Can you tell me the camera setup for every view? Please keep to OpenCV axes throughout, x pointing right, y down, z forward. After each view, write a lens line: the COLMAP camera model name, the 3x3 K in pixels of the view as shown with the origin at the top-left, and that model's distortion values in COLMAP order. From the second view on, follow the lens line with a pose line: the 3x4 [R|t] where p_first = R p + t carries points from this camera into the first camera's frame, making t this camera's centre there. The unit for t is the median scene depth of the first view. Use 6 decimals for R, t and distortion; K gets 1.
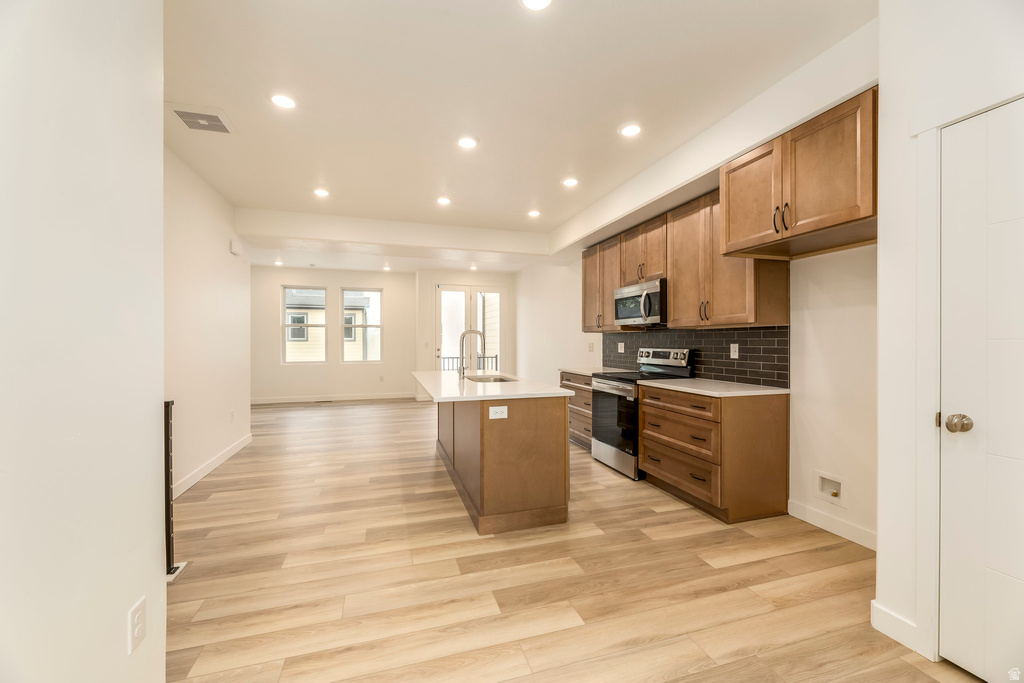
lens RADIAL K [[406.0, 0, 510.3], [0, 406.0, 342.7], [0, 0, 1]] dist [-0.001235, -0.000411]
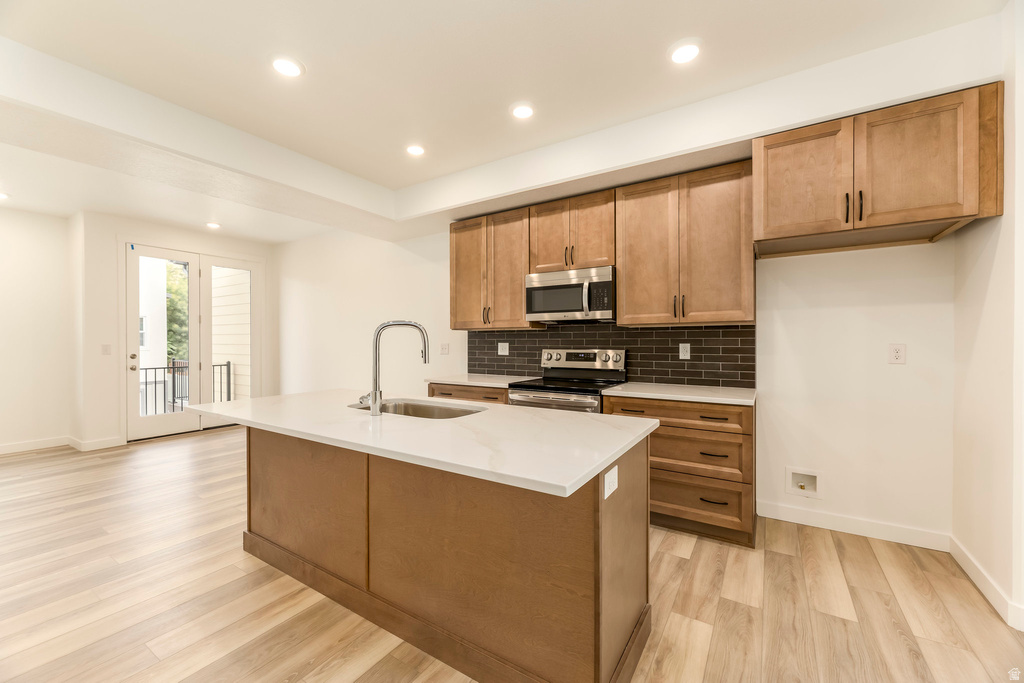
lens RADIAL K [[406.0, 0, 510.3], [0, 406.0, 342.7], [0, 0, 1]] dist [-0.001235, -0.000411]
pose [[0.765020, -0.004454, 0.643991, -0.355864], [0.004758, 0.999988, 0.001264, -0.002282], [-0.643989, 0.002097, 0.765032, 0.546129]]
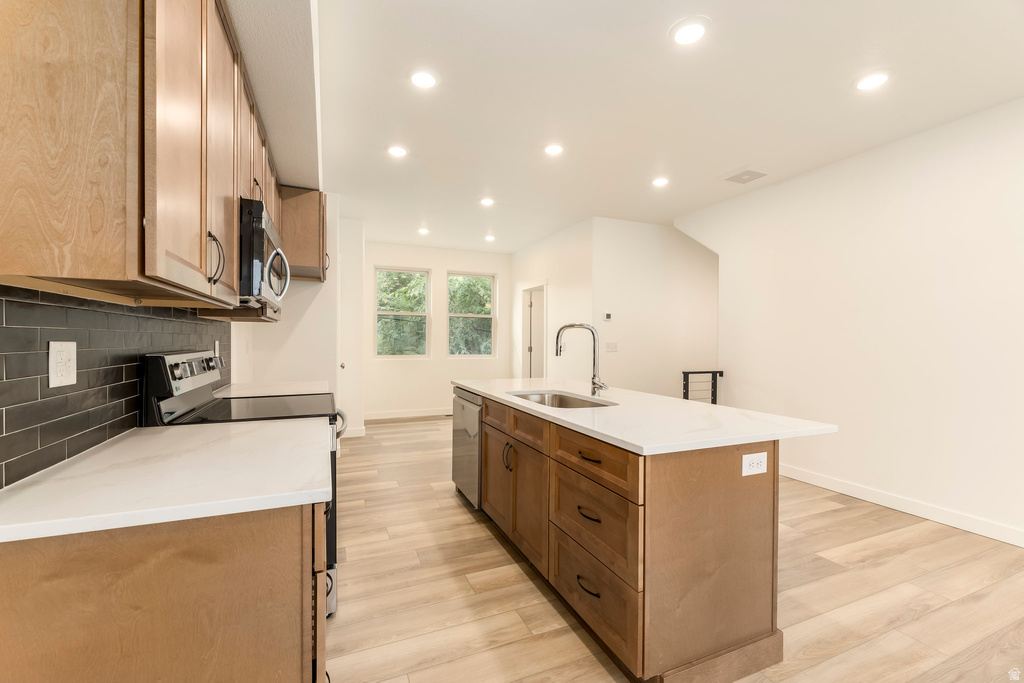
lens RADIAL K [[419.7, 0, 512.0], [0, 419.7, 341.5], [0, 0, 1]] dist [-0.001960, -0.000357]
pose [[-0.993640, -0.006530, -0.112415, 0.100920], [-0.007508, 0.999938, 0.008282, 0.007867], [0.112354, 0.009073, -0.993627, 1.831160]]
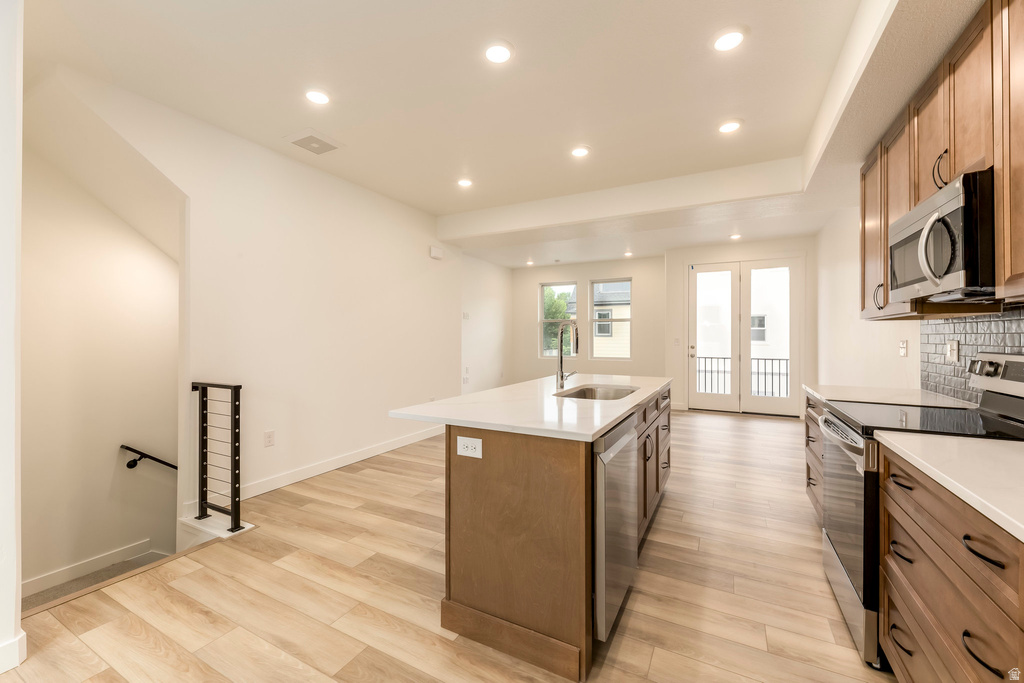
lens RADIAL K [[412.3, 0, 510.5], [0, 412.3, 335.4], [0, 0, 1]] dist [0.000399, -0.000071]
pose [[0.702801, -0.000163, -0.711387, 0.377128], [-0.004892, 0.999975, -0.005062, -0.000604], [0.711370, 0.007038, 0.702783, 0.466067]]
